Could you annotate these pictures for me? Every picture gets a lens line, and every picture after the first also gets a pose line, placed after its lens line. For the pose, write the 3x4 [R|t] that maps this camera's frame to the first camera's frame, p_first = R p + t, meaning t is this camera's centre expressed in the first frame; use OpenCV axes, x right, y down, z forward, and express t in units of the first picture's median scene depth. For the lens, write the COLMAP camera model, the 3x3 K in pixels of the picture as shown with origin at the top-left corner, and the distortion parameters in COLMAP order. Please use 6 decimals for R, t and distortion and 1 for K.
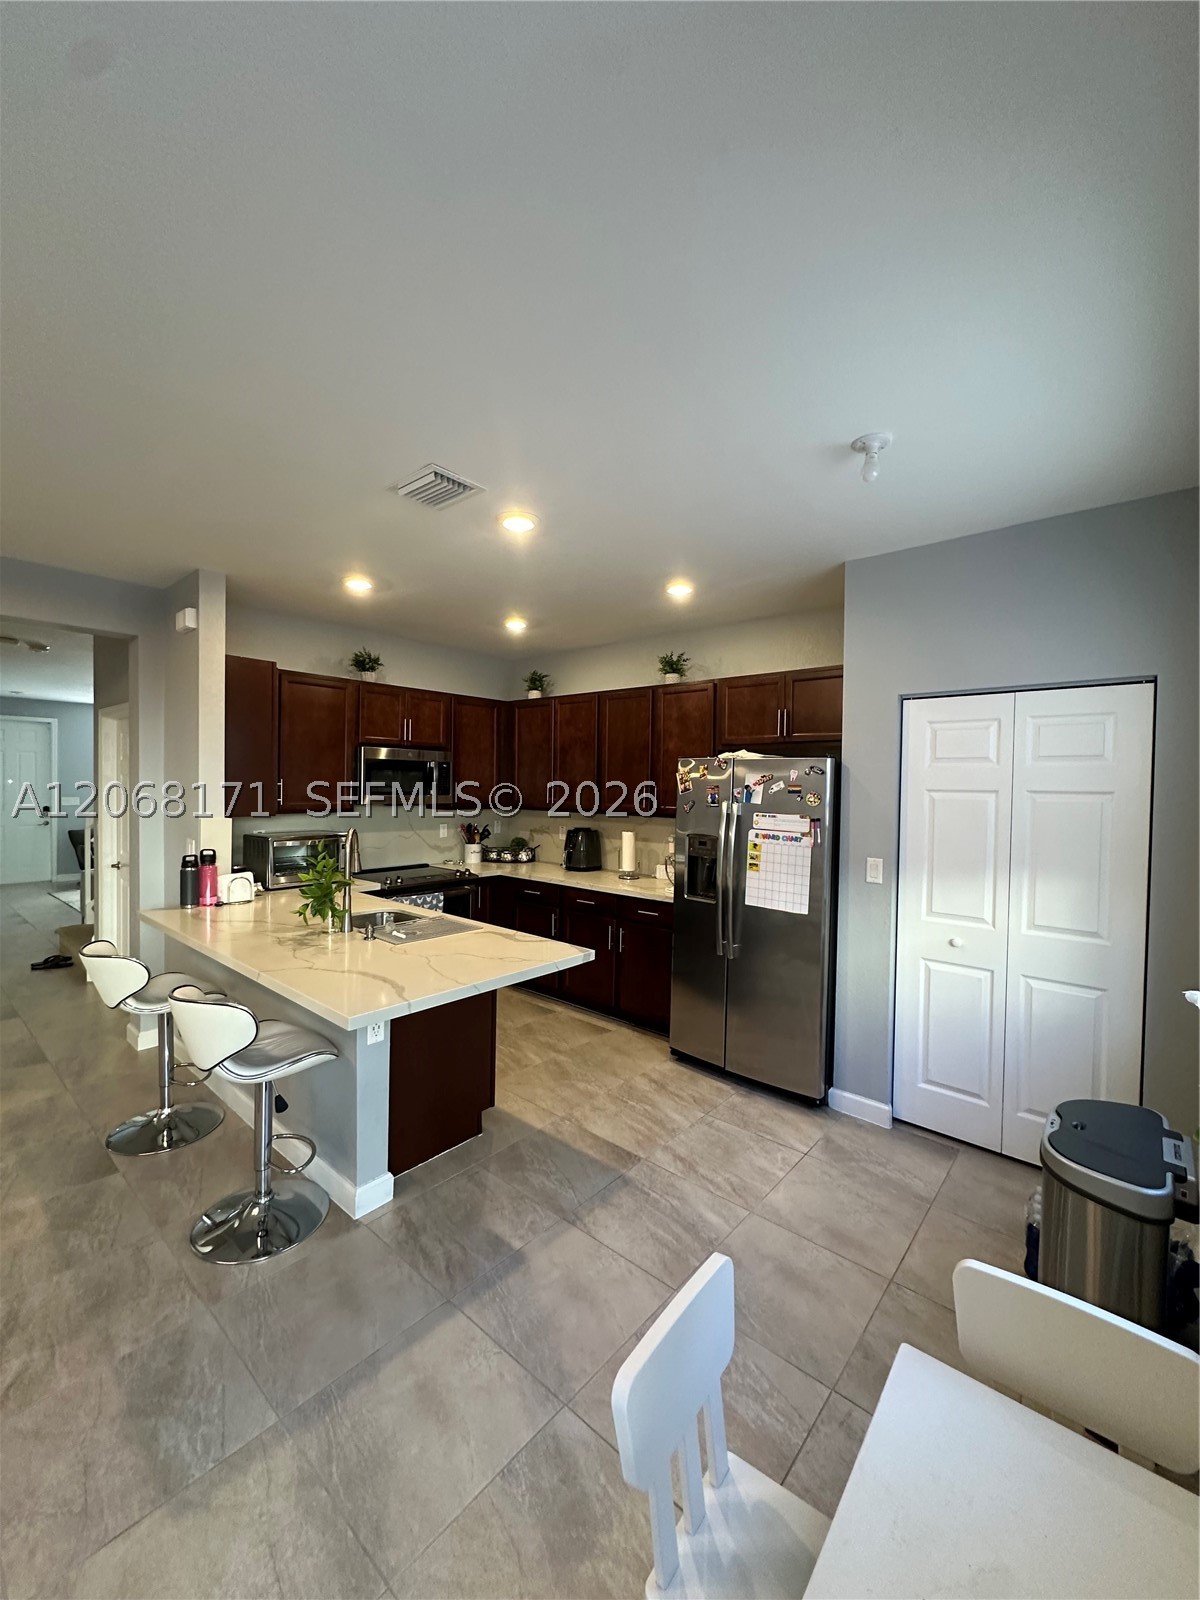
lens RADIAL K [[635.3, 0, 601.1], [0, 635.3, 798.2], [0, 0, 1]] dist [0.000465, 0.000100]
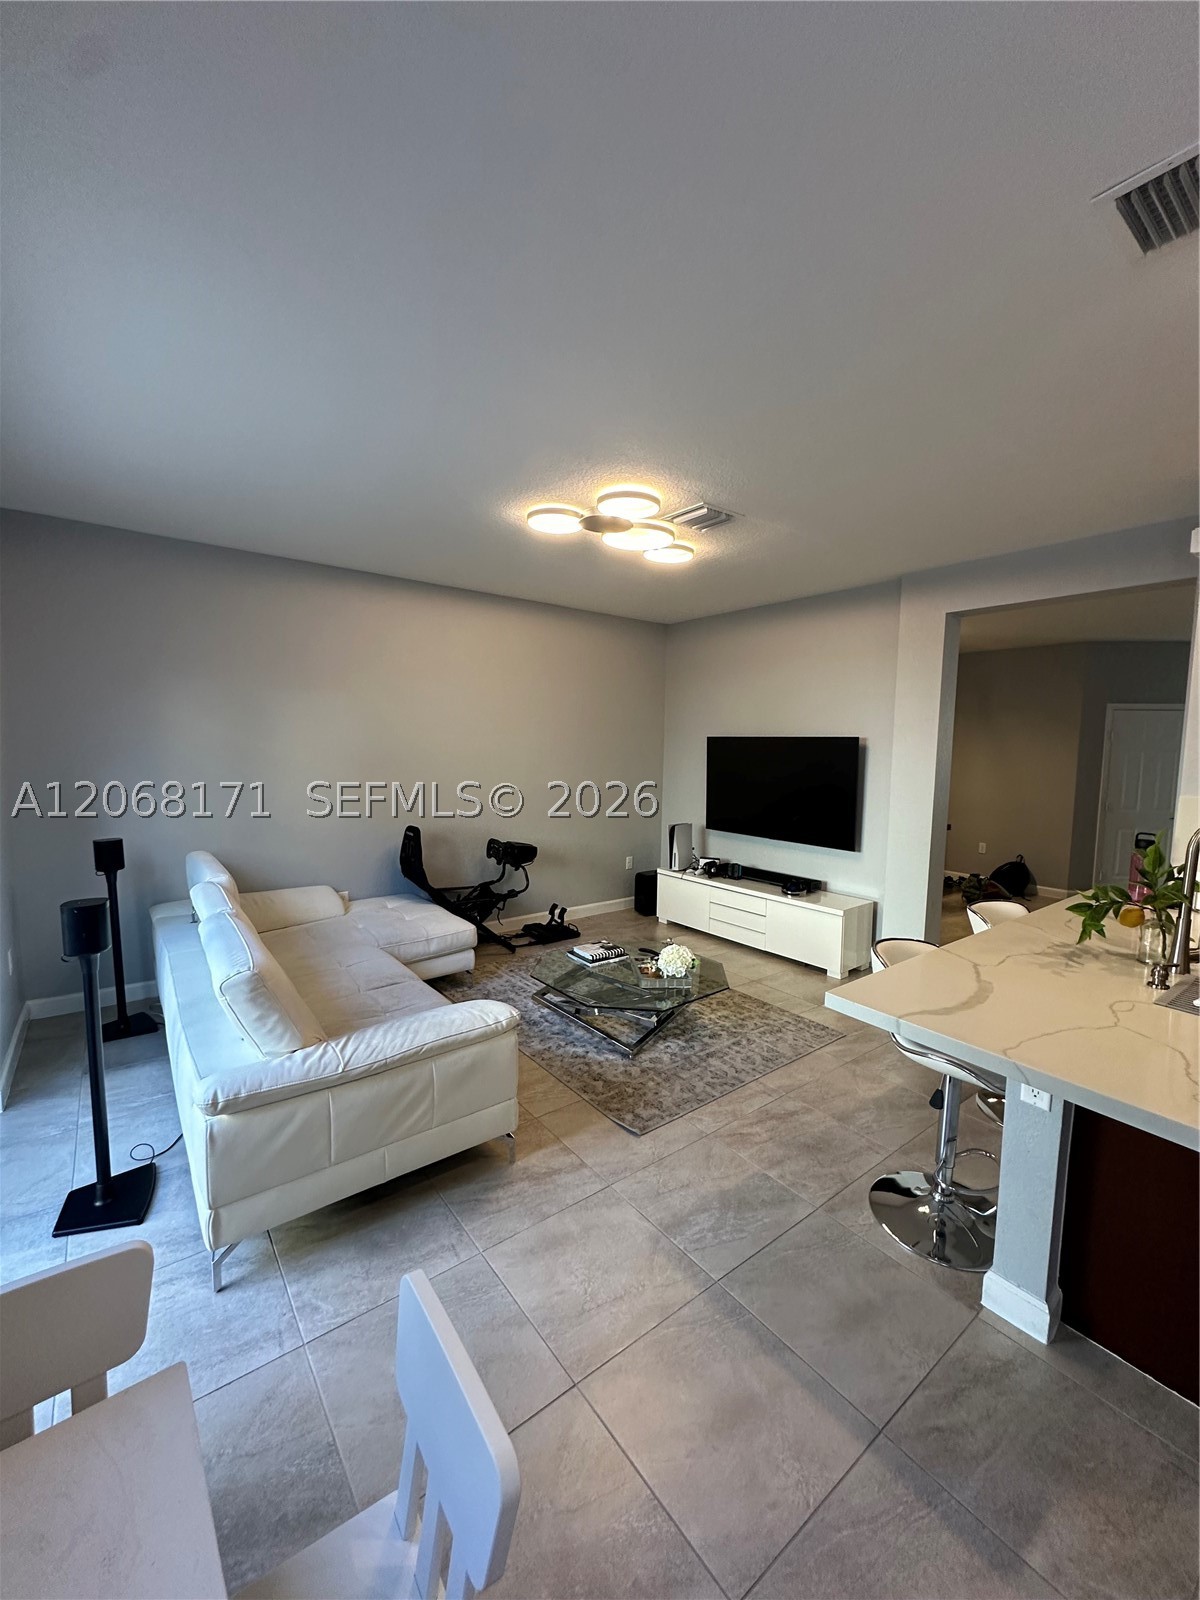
lens RADIAL K [[635.3, 0, 601.2], [0, 635.3, 804.8], [0, 0, 1]] dist [0.000465, 0.000100]
pose [[-0.202102, 0.068395, -0.976973, 0.507425], [-0.042965, 0.995979, 0.078613, 0.019772], [0.978422, 0.057864, -0.198350, 0.800953]]
